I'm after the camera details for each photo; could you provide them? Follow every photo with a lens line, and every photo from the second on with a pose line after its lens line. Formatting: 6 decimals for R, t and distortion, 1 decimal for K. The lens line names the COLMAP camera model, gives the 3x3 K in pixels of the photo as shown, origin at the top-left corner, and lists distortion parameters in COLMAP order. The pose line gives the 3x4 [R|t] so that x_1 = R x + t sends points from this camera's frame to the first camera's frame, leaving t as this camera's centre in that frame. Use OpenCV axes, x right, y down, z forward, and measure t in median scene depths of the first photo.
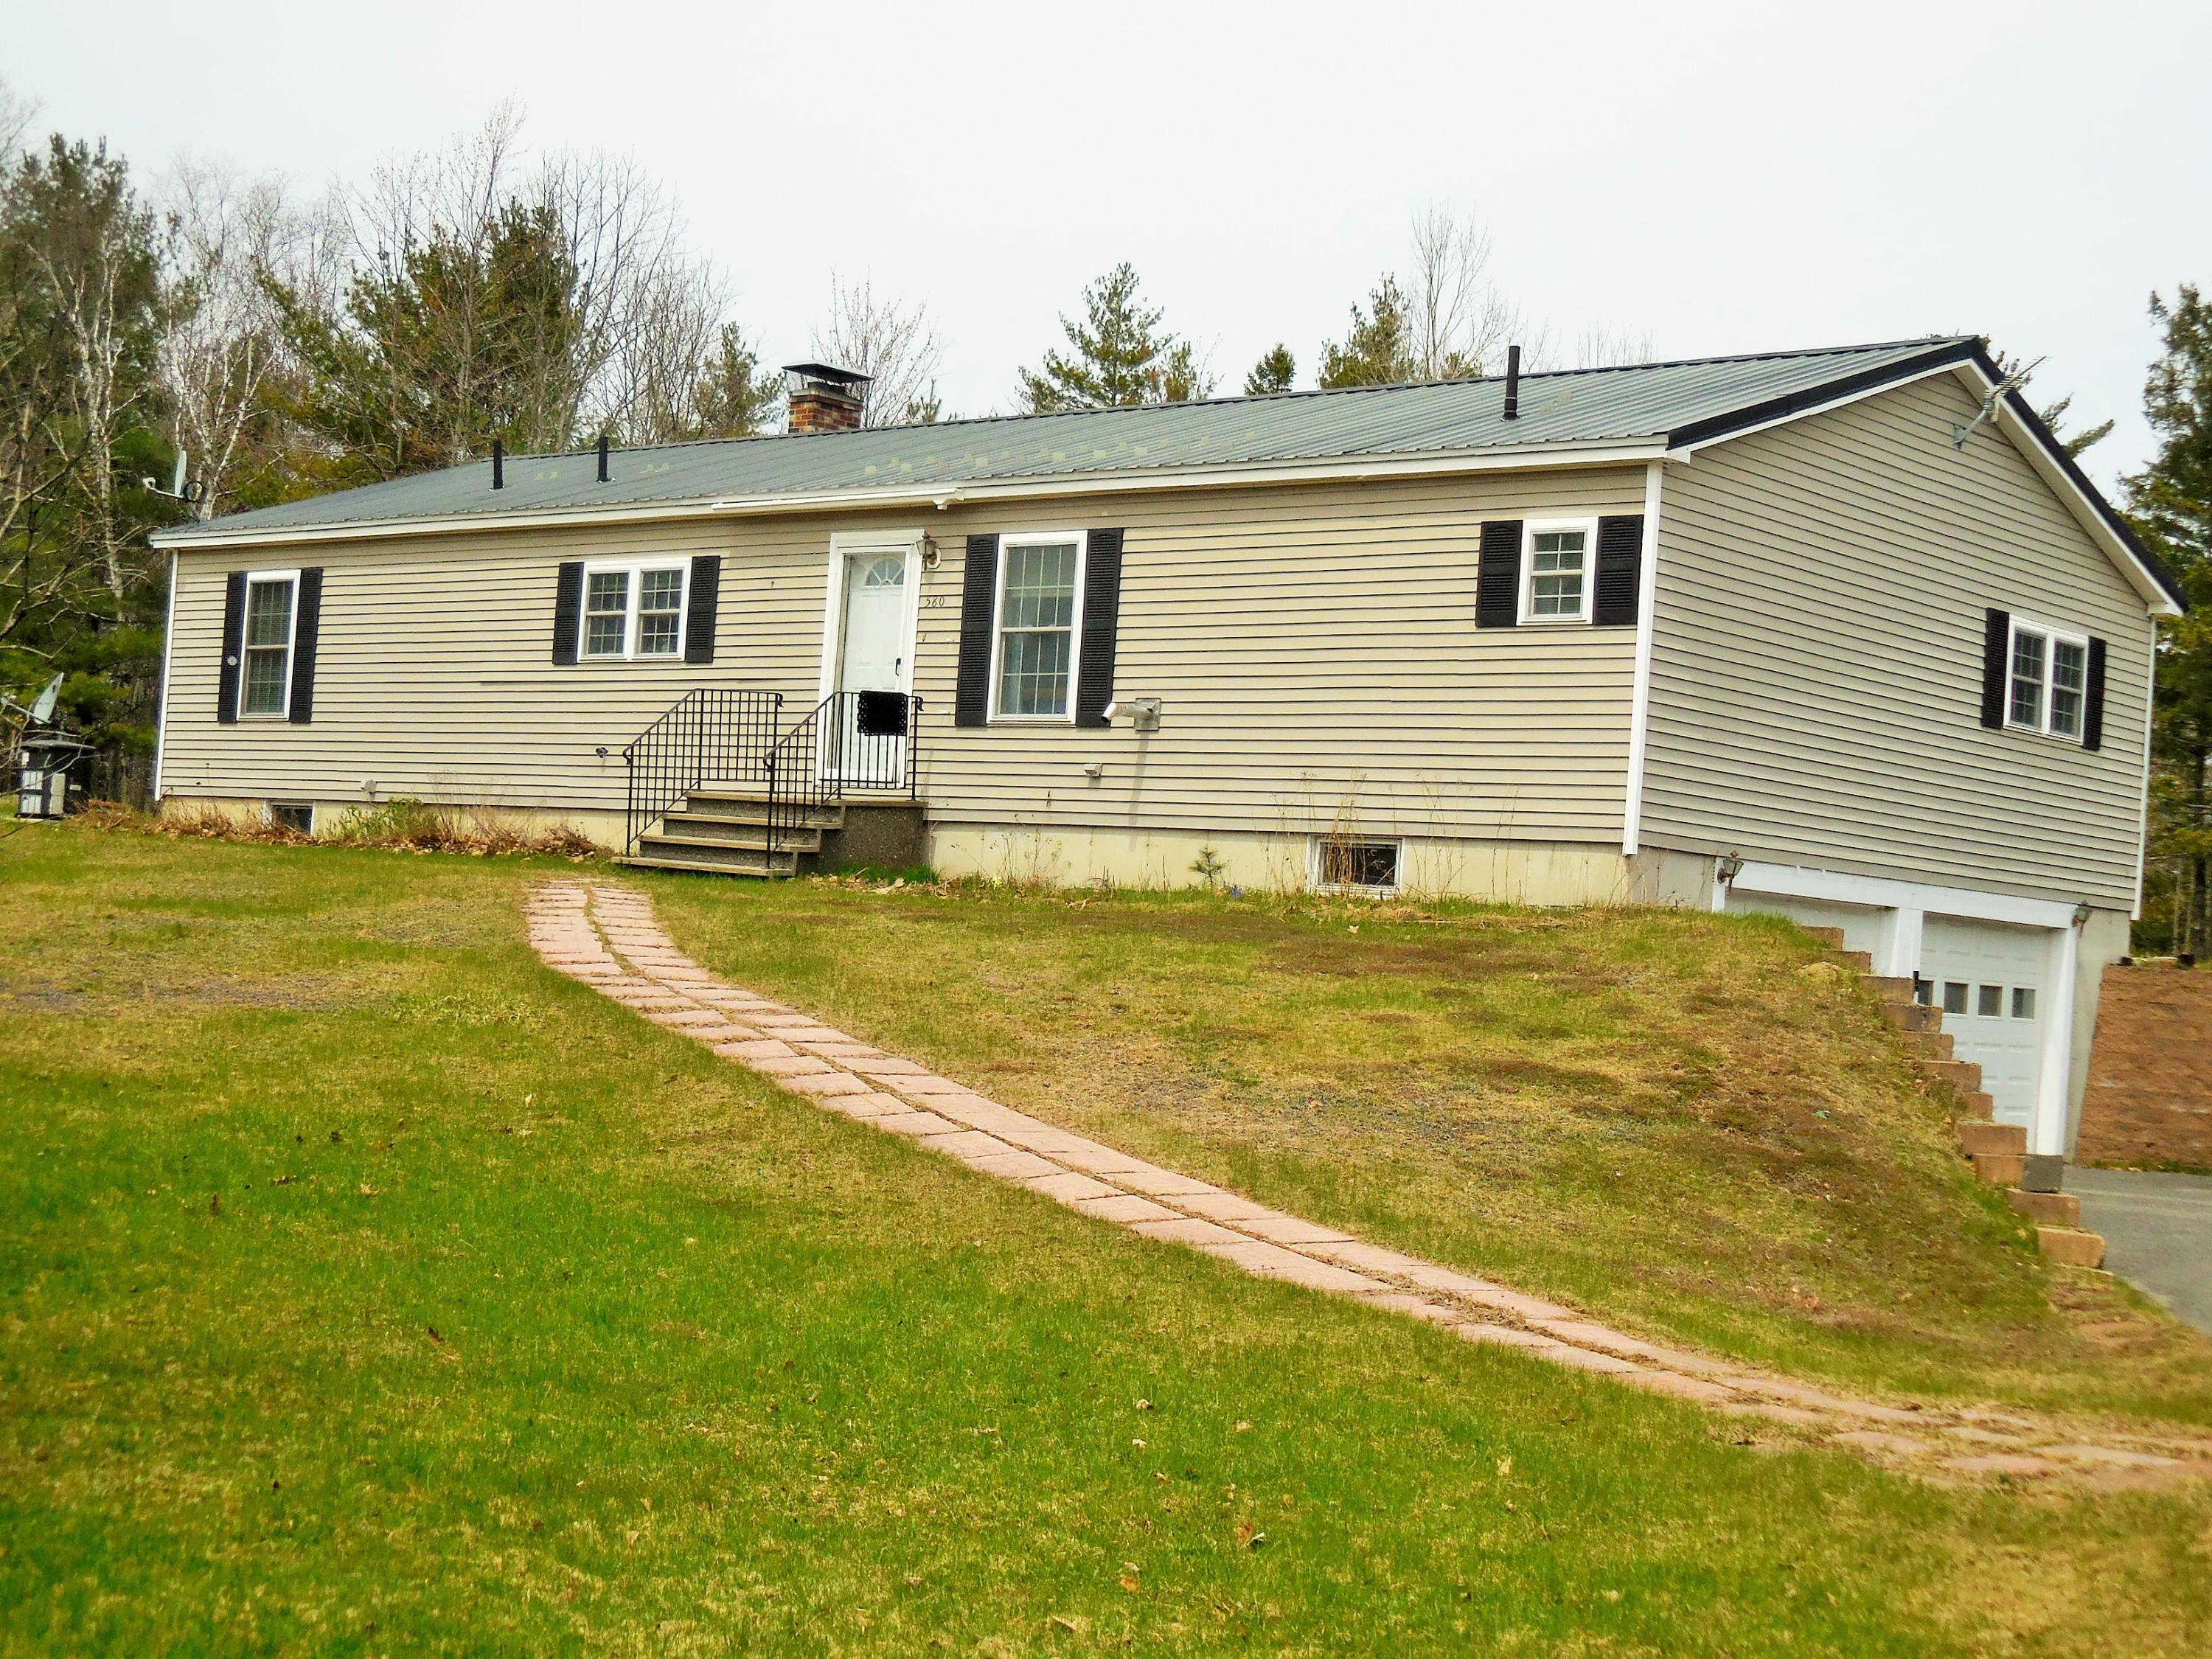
lens RADIAL K [[3367.6, 0, 1104.5], [0, 3367.6, 749.9], [0, 0, 1]] dist [-0.117773, 0.024359]
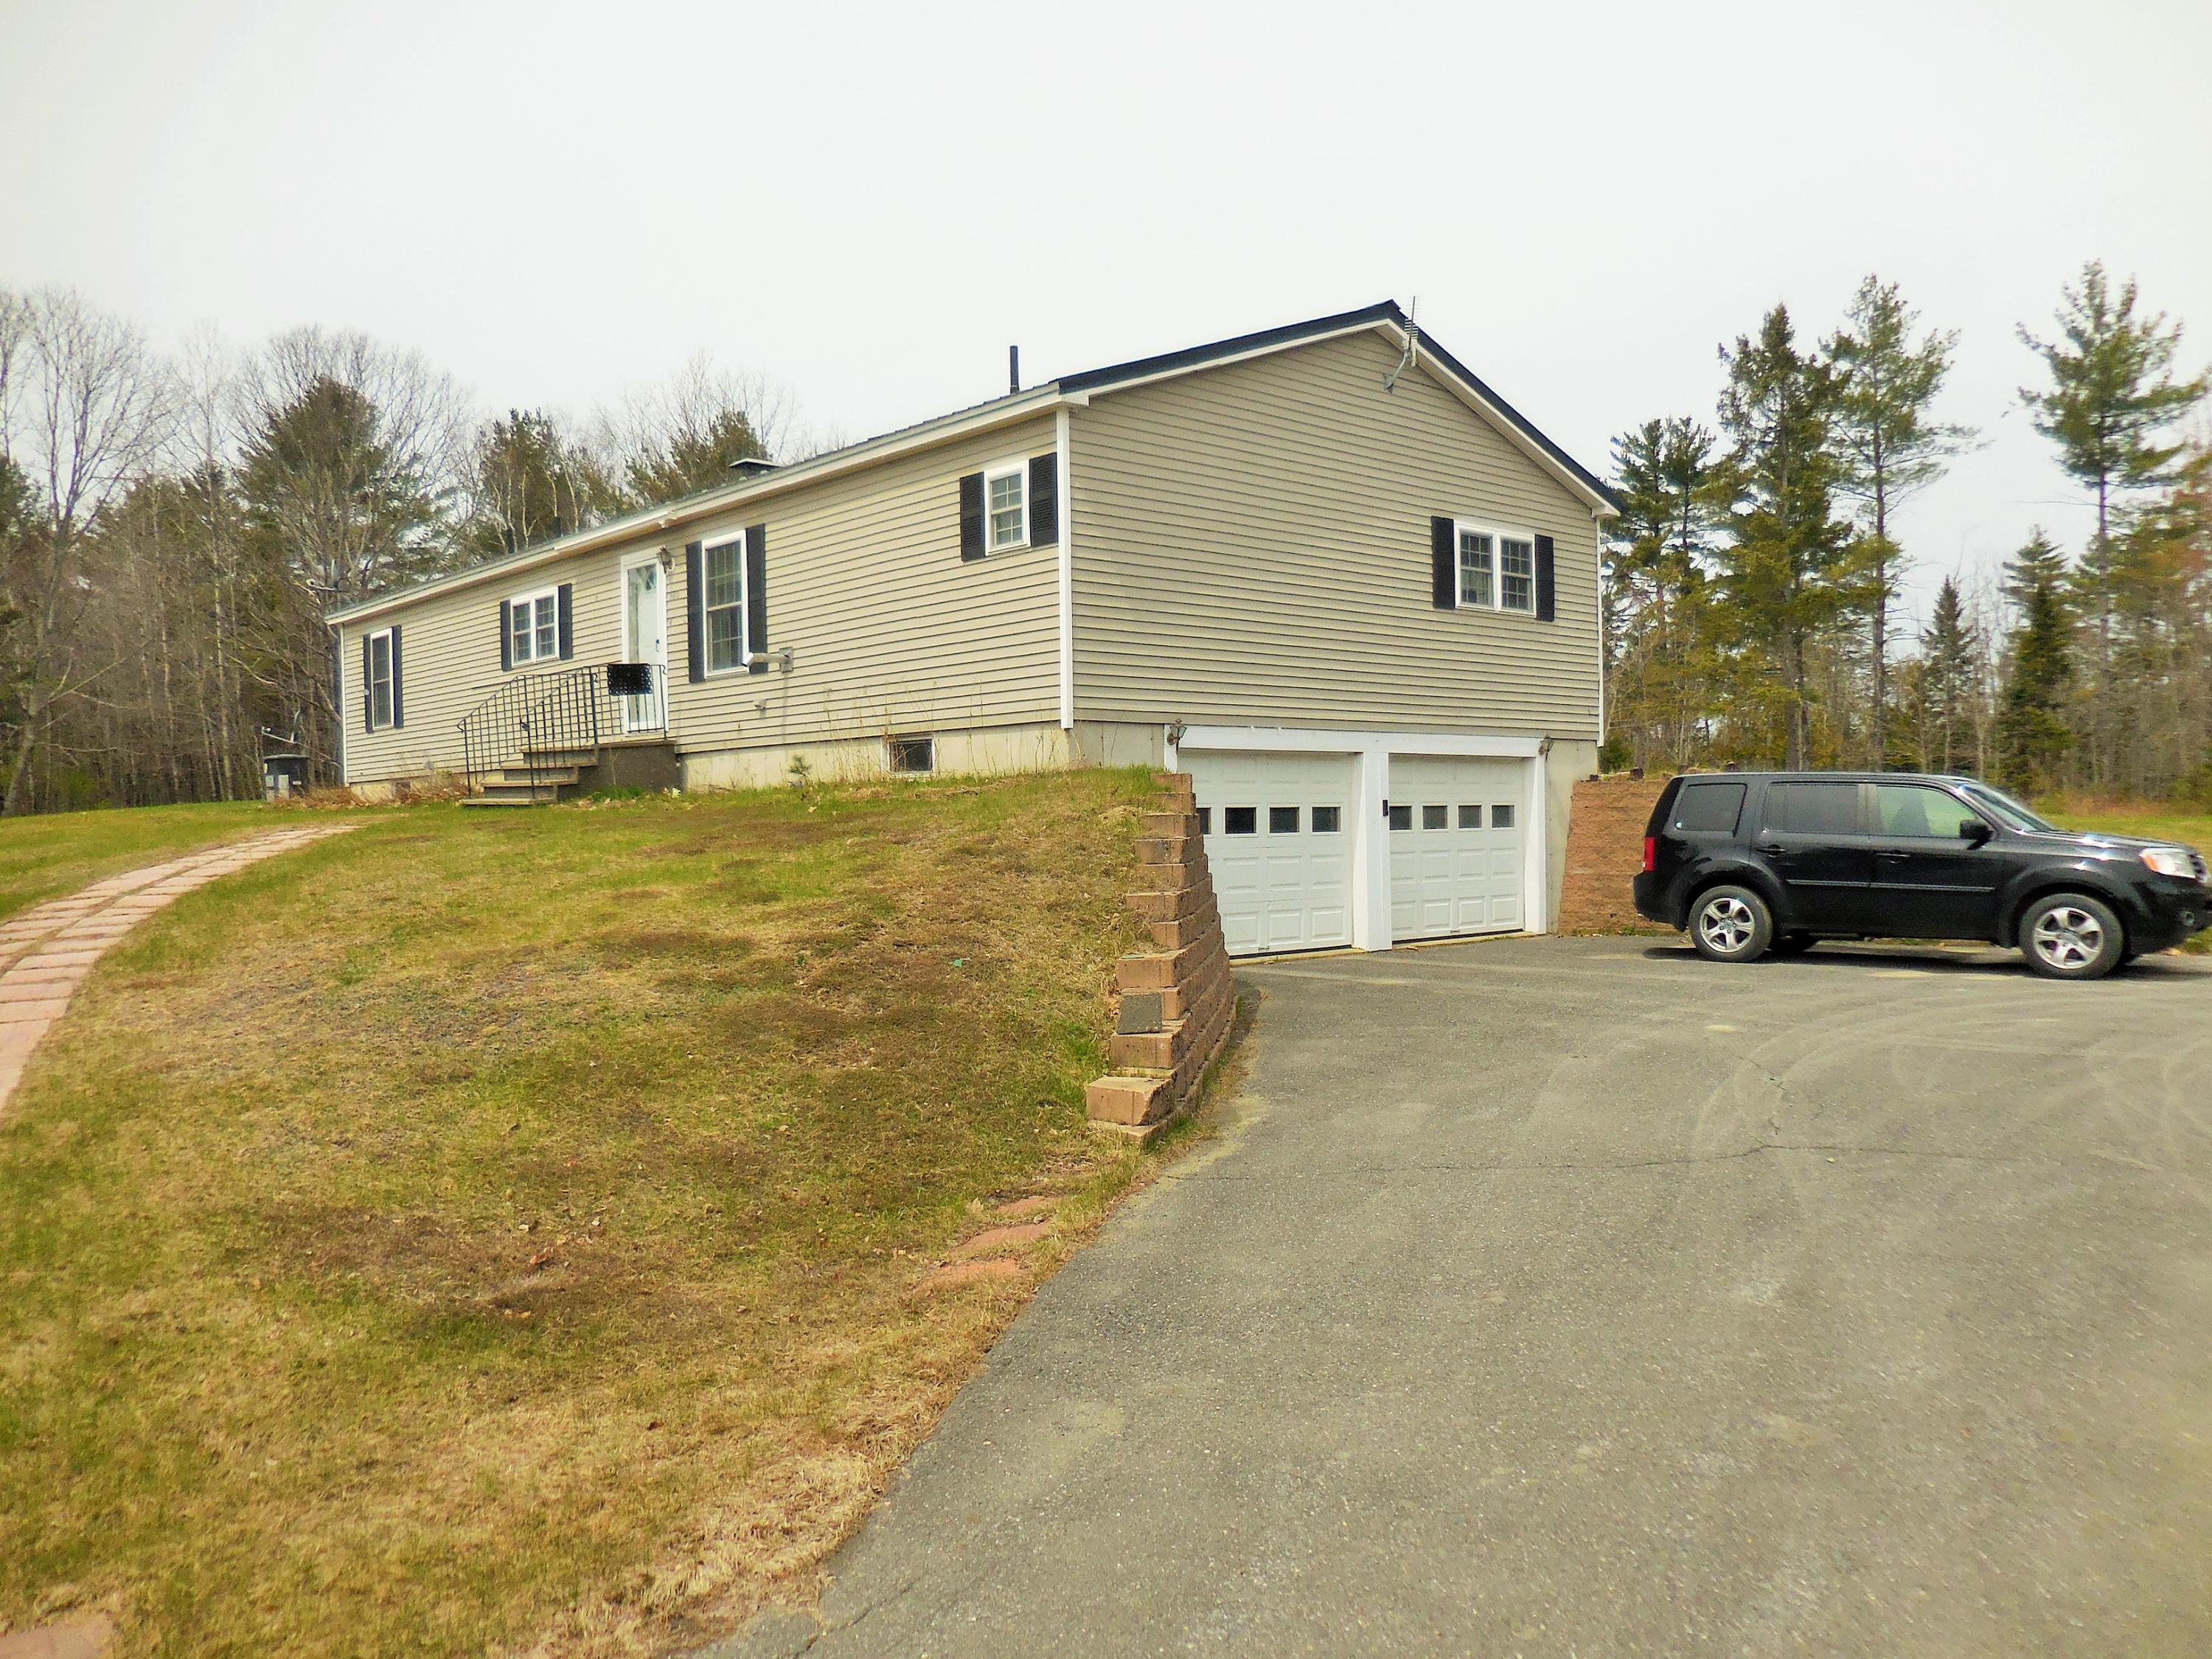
lens RADIAL K [[1732.3, 0, 1115.1], [0, 1732.3, 793.9], [0, 0, 1]] dist [-0.007259, -0.002556]
pose [[0.990404, -0.088551, -0.106103, 0.203609], [0.093058, 0.994924, 0.038295, 0.027510], [0.102174, -0.047801, 0.993617, 0.312970]]
